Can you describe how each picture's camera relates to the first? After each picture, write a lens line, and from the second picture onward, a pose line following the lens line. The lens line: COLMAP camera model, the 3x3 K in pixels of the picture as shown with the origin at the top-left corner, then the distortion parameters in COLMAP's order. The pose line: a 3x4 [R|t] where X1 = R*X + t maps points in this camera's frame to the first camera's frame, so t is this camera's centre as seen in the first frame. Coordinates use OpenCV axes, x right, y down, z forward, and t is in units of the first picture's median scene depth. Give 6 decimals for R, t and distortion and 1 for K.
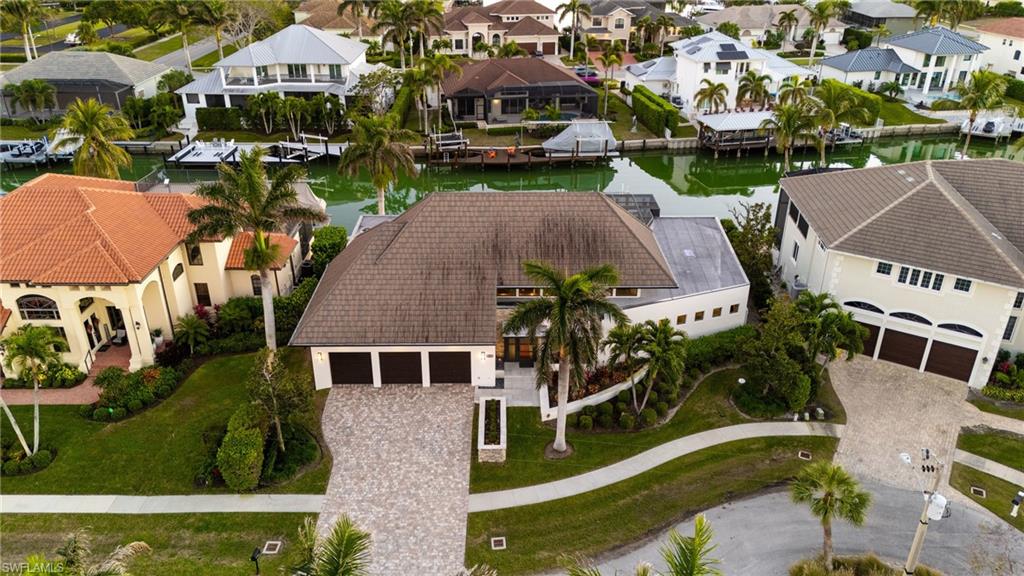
lens RADIAL K [[735.2, 0, 512.2], [0, 735.2, 292.2], [0, 0, 1]] dist [0.032428, -0.005956]
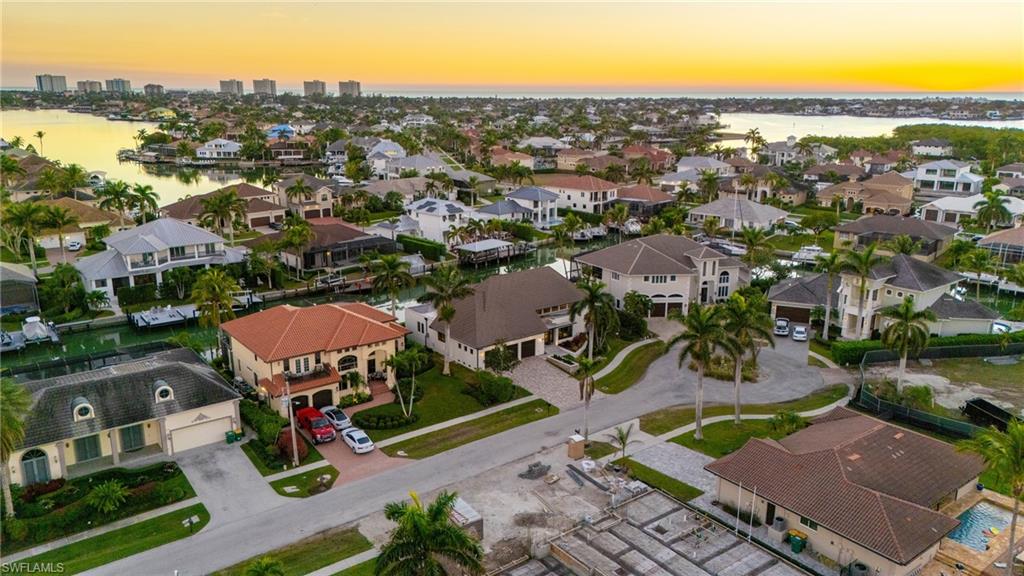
lens RADIAL K [[735.2, 0, 511.9], [0, 735.2, 285.8], [0, 0, 1]] dist [0.032428, -0.005956]
pose [[0.795323, -0.151957, 0.586831, -0.614636], [0.273846, 0.953724, -0.124177, 0.081129], [-0.540805, 0.259462, 0.800131, -0.347511]]
